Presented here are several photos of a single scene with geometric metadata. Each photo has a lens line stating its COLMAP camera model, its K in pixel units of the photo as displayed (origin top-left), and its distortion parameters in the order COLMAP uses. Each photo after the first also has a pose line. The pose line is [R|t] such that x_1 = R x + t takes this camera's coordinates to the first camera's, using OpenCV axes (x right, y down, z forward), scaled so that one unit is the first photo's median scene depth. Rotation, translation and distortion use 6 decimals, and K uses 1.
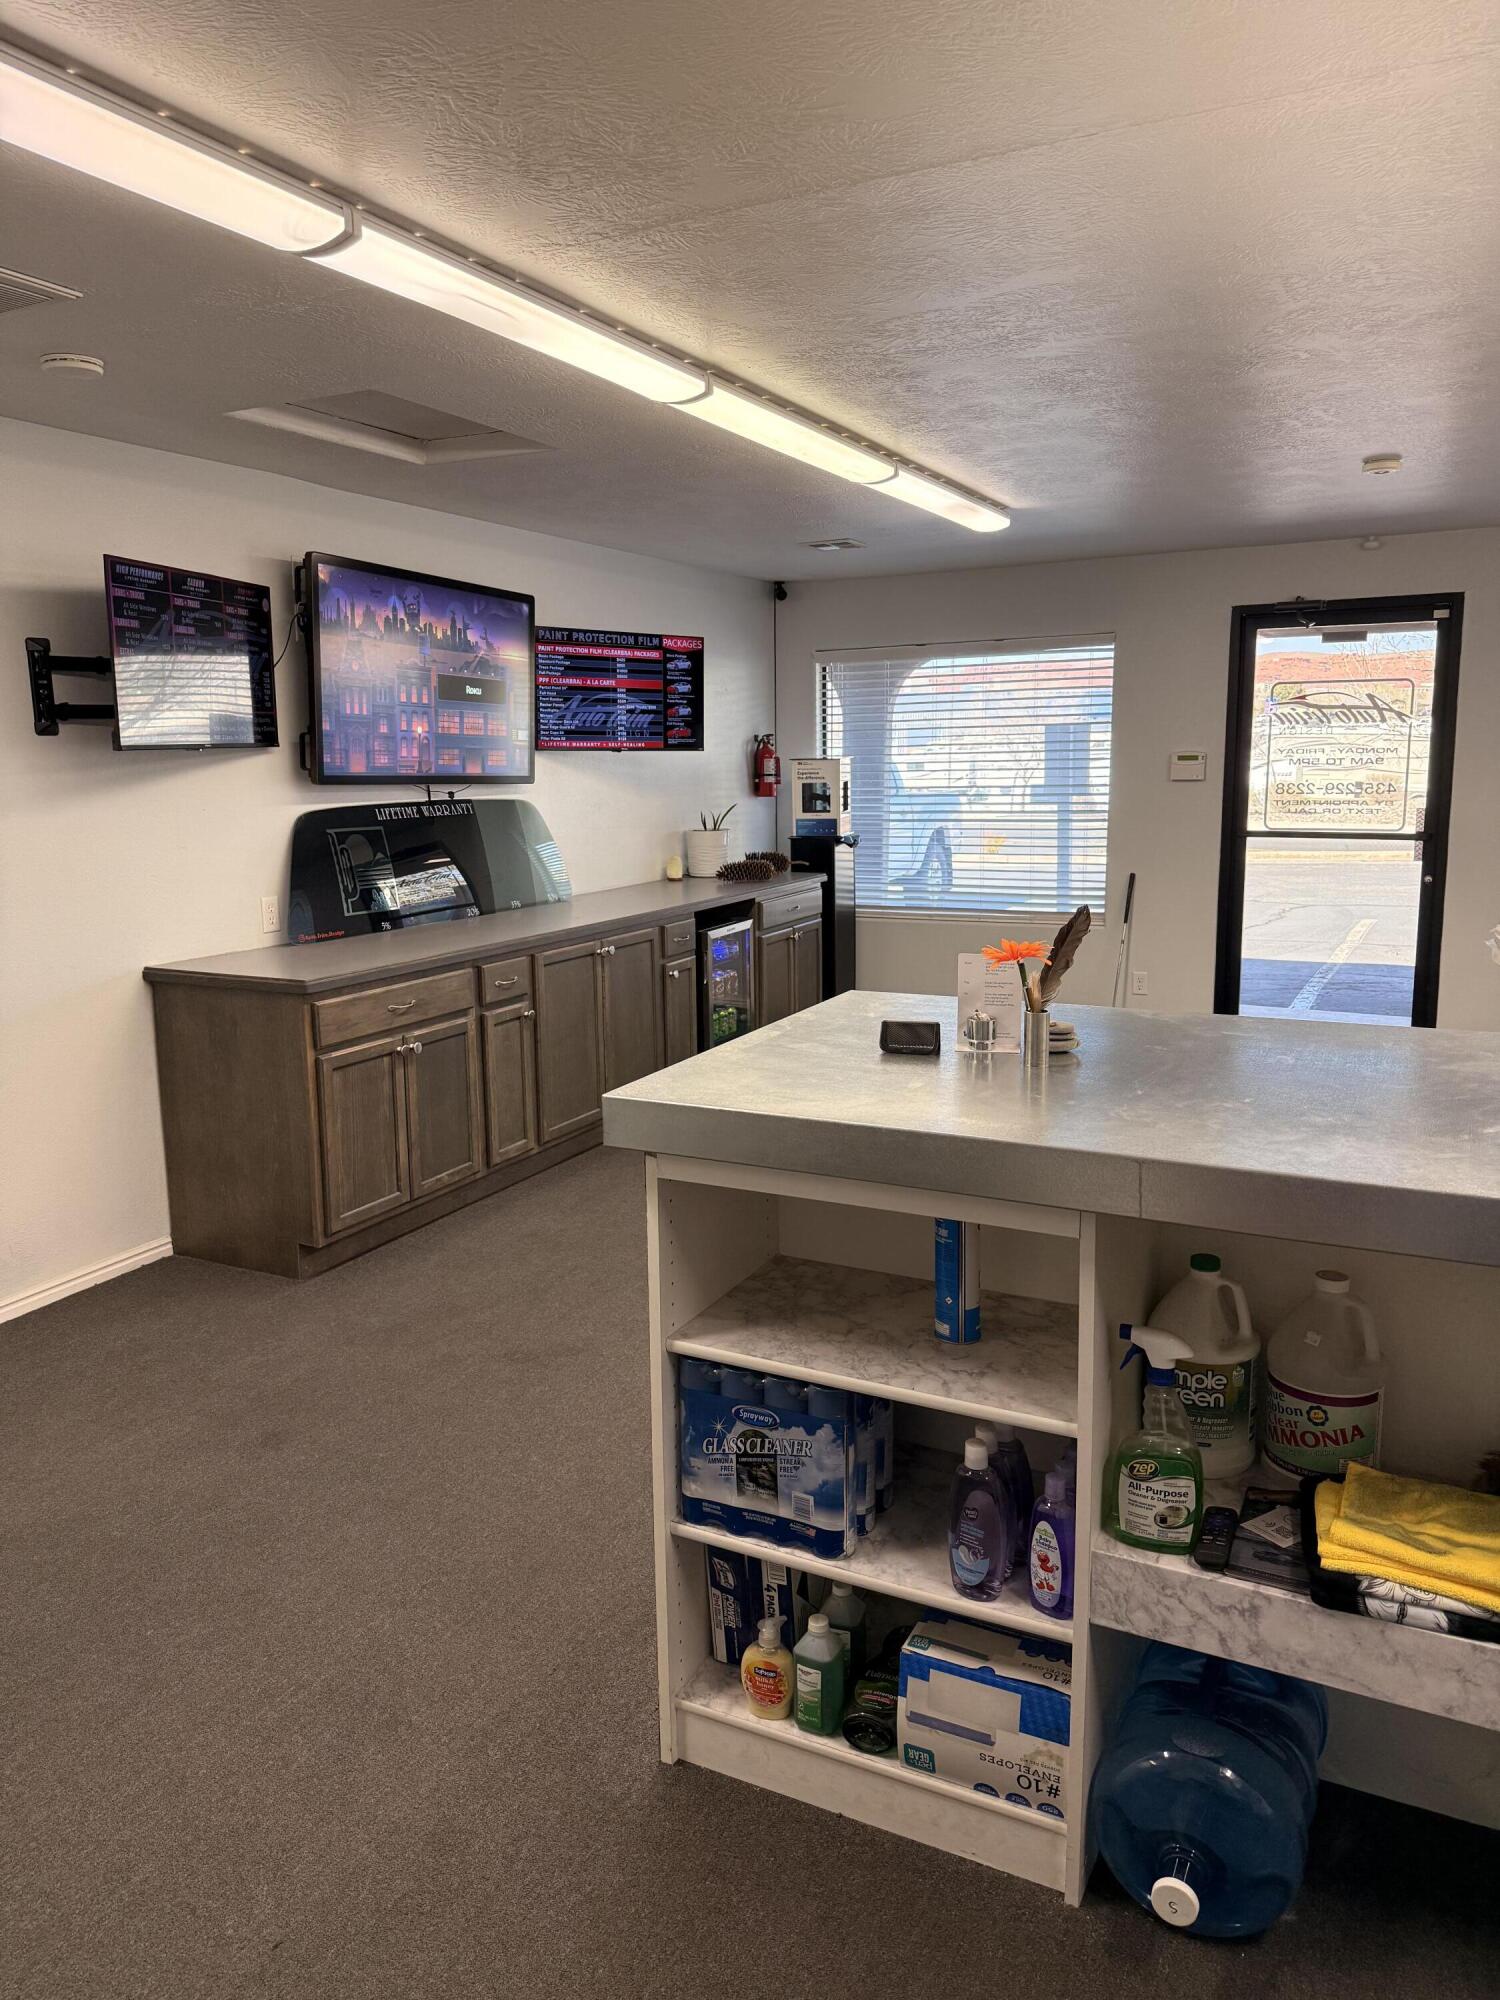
lens RADIAL K [[1400.9, 0, 702.3], [0, 1400.9, 978.5], [0, 0, 1]] dist [0.022117, -0.023965]
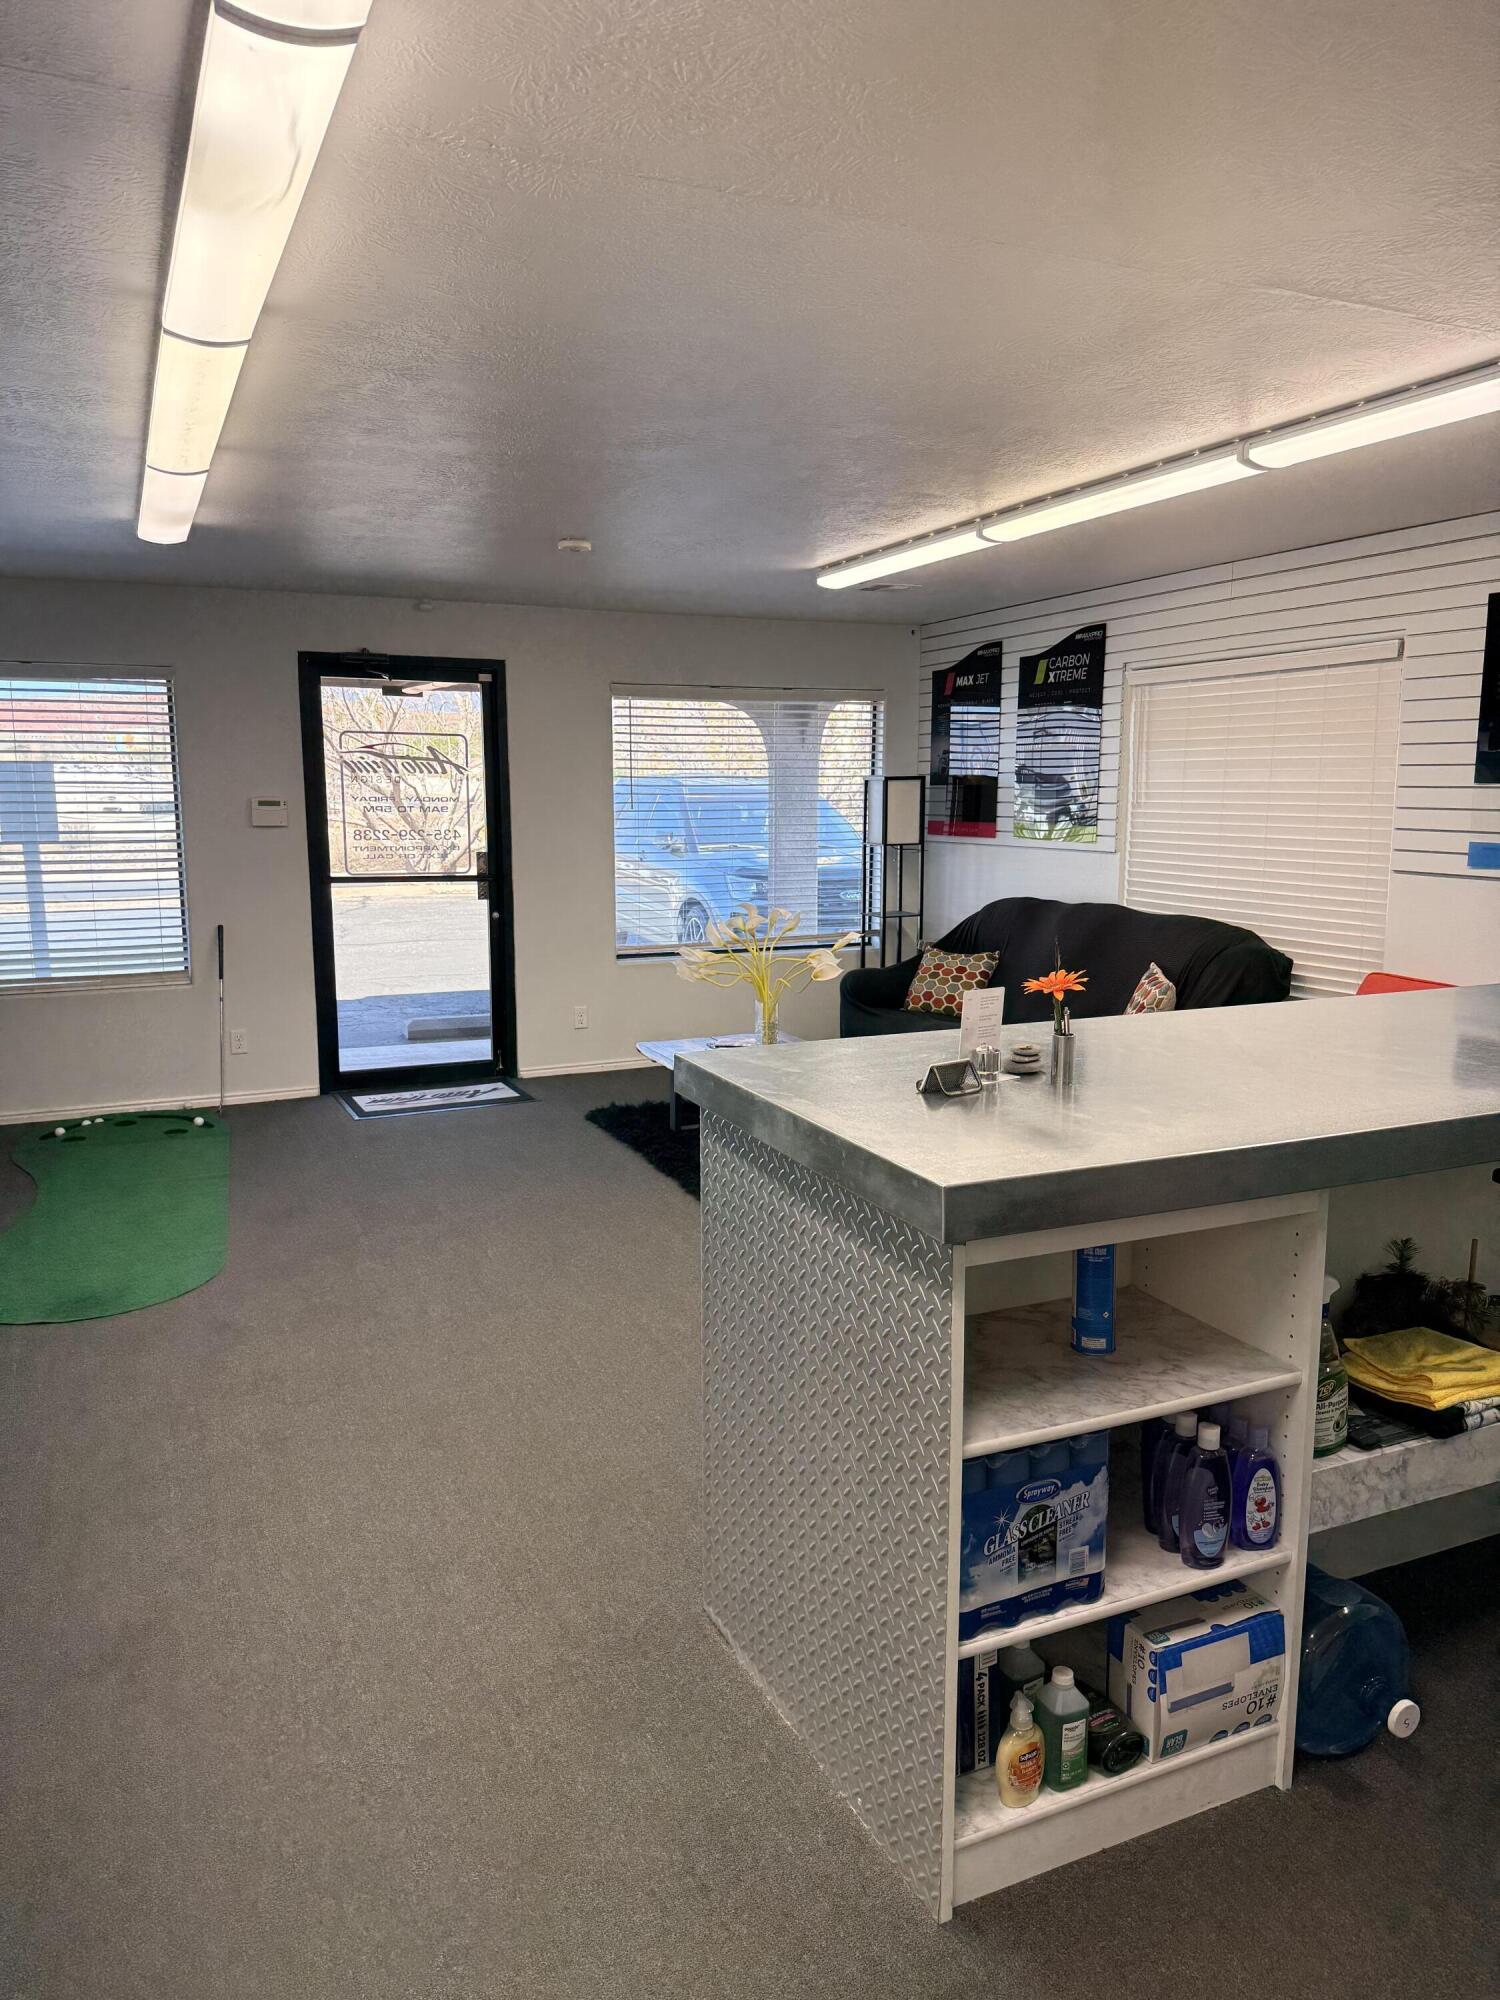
lens RADIAL K [[1400.9, 0, 746.6], [0, 1400.9, 998.3], [0, 0, 1]] dist [0.022117, -0.023965]
pose [[0.610835, -0.097861, 0.785687, -0.792972], [0.112934, 0.992955, 0.035876, -0.075616], [-0.783662, 0.066817, 0.617583, 0.539633]]
